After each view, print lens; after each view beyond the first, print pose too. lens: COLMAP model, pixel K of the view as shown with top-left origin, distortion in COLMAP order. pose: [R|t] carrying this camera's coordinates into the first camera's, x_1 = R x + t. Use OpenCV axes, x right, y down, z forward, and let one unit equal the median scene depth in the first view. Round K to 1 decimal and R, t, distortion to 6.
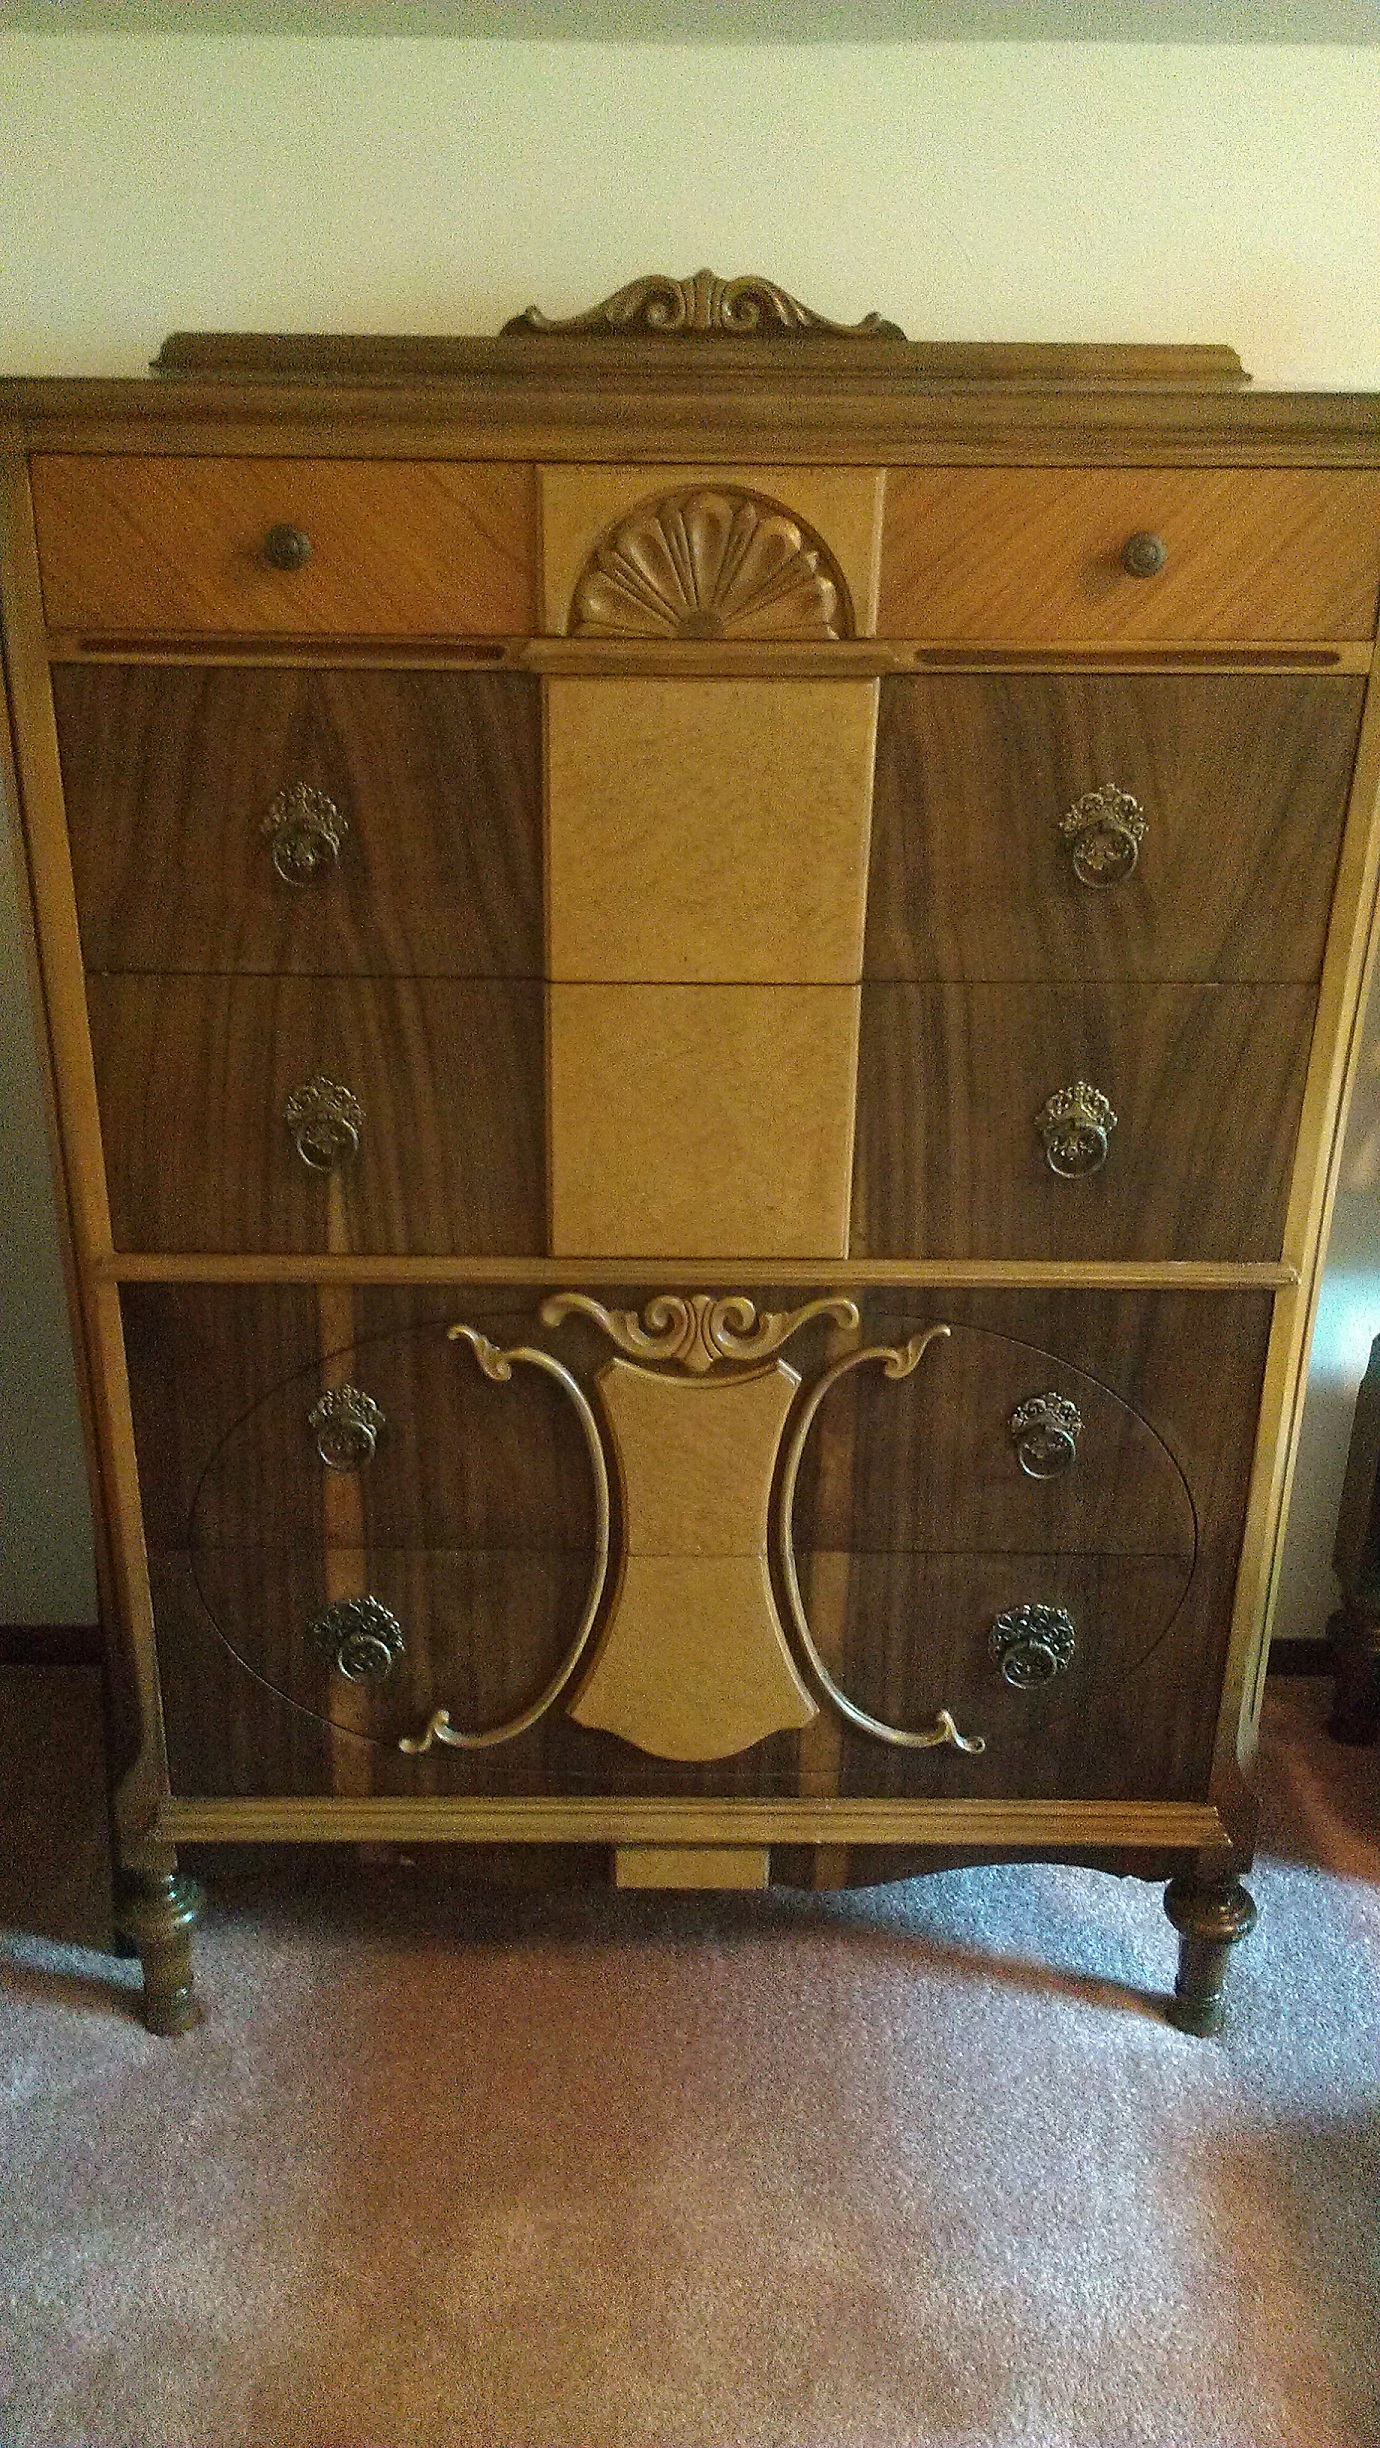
lens RADIAL K [[1977.5, 0, 675.5], [0, 1977.5, 1189.9], [0, 0, 1]] dist [0.121727, -0.190647]
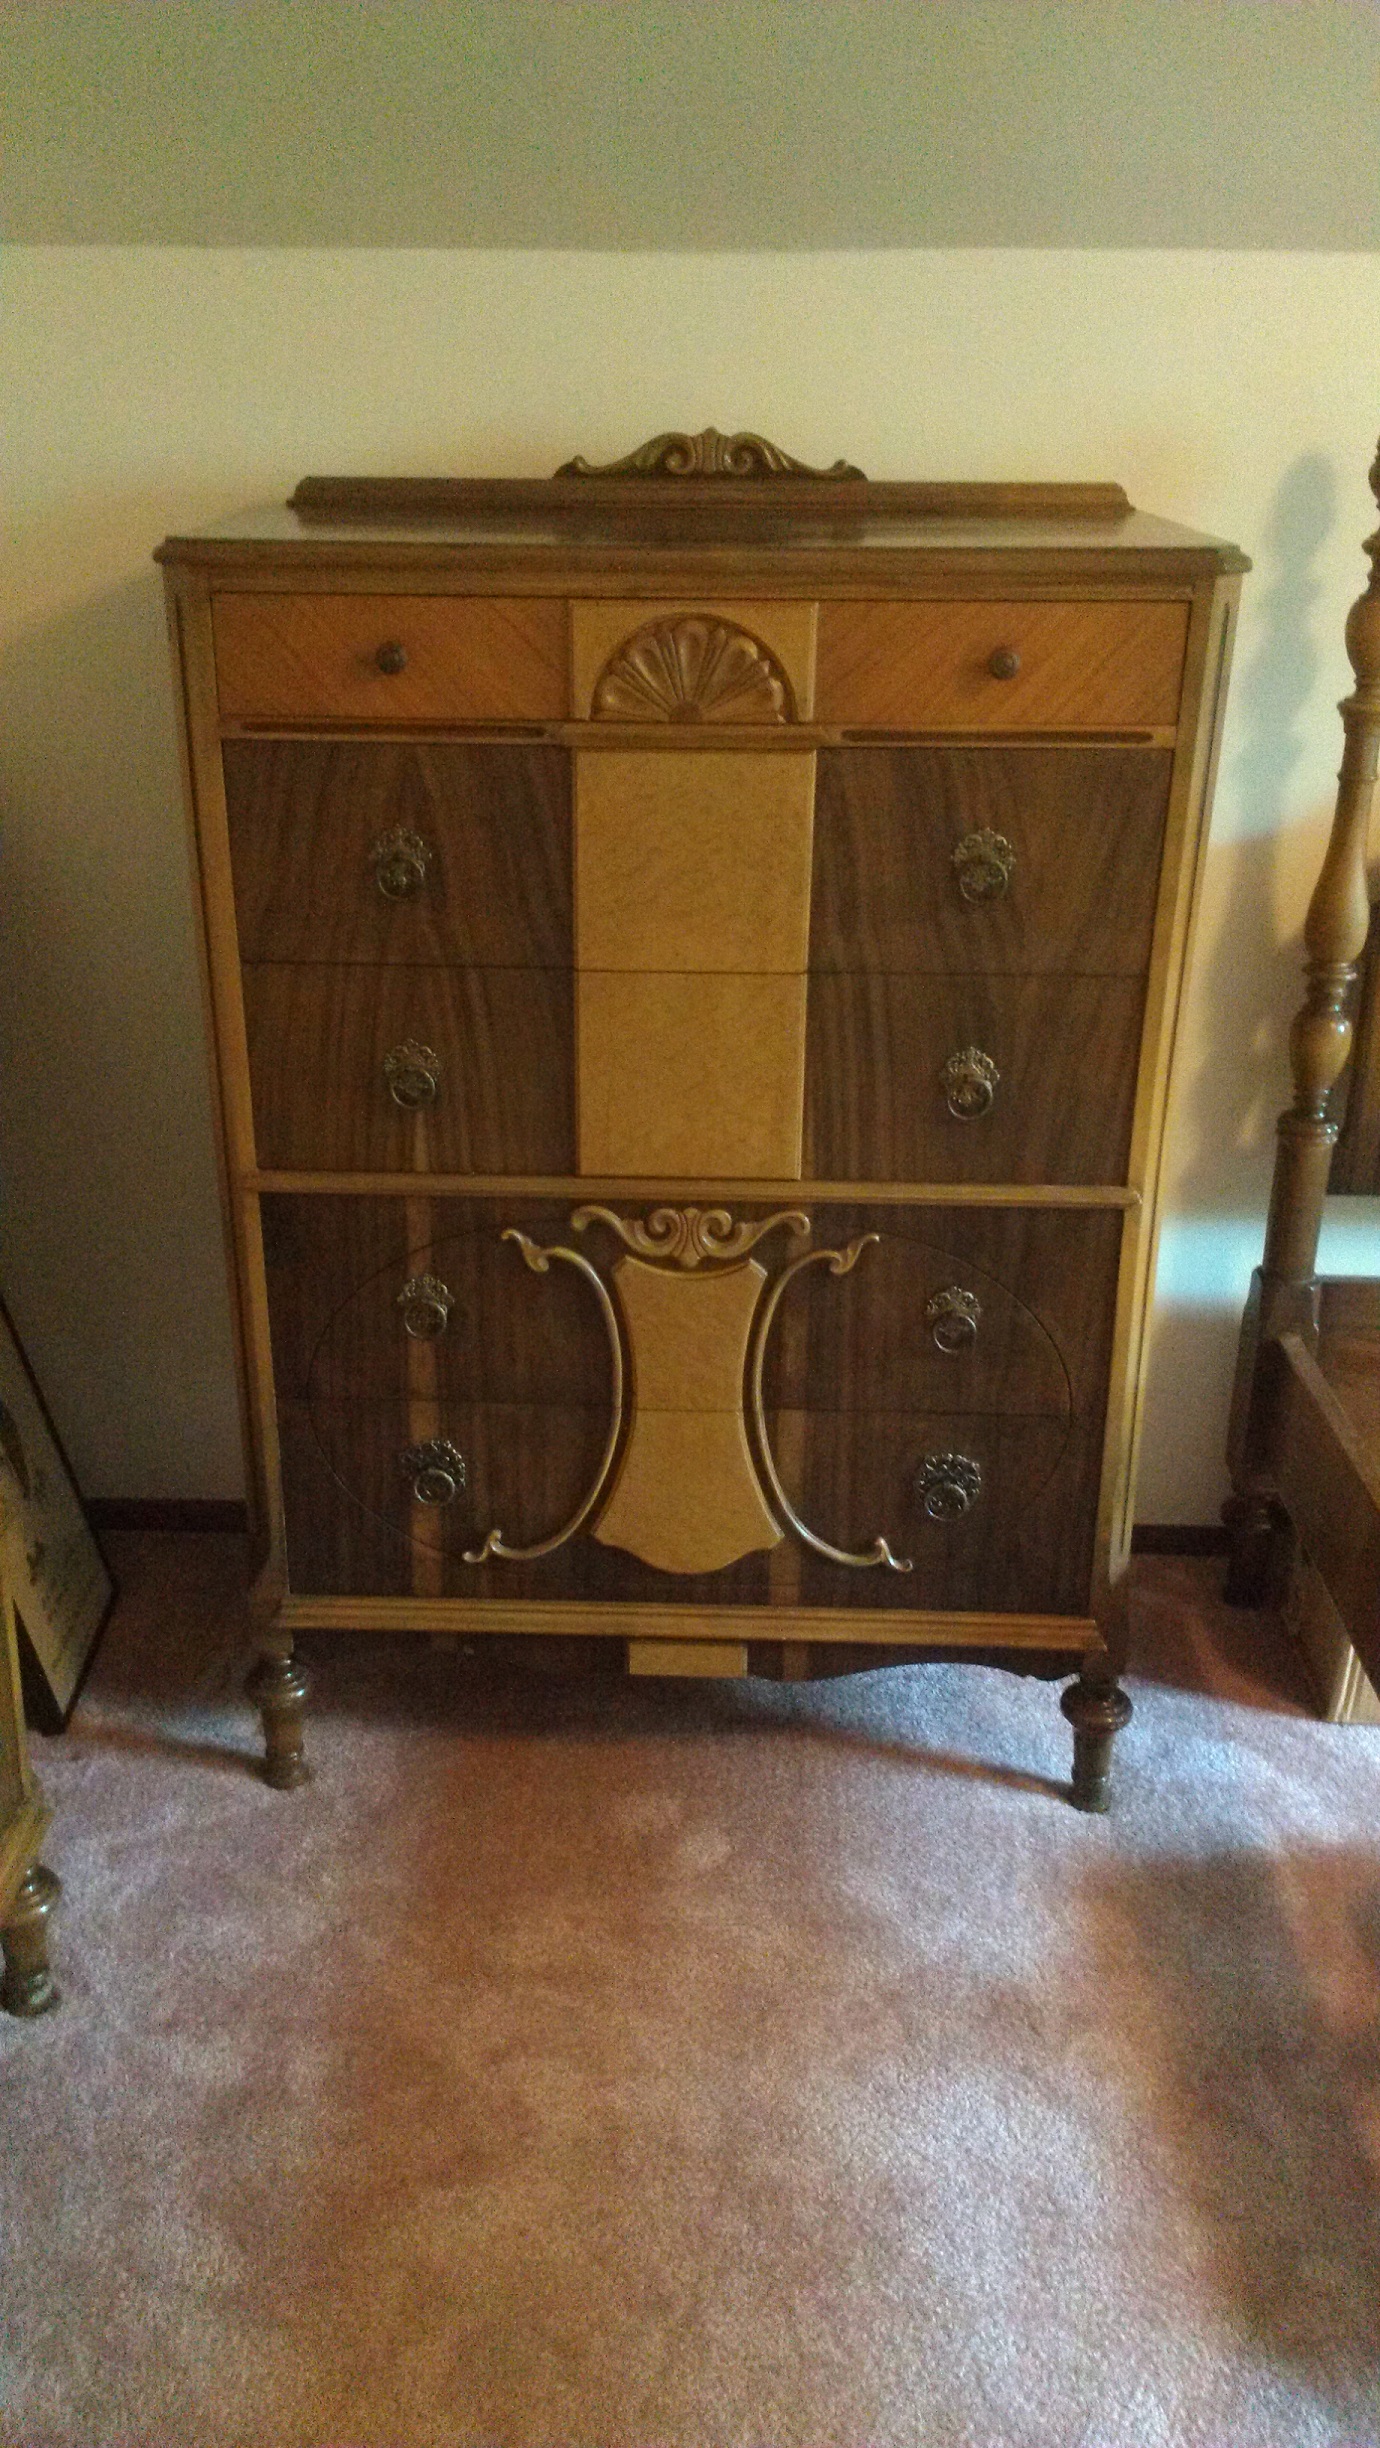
lens RADIAL K [[1977.5, 0, 675.5], [0, 1977.5, 1189.9], [0, 0, 1]] dist [0.121727, -0.190647]
pose [[0.999131, 0.009939, -0.040466, 0.056151], [-0.010370, 0.999892, -0.010447, 0.054731], [0.040358, 0.010857, 0.999126, -0.329552]]
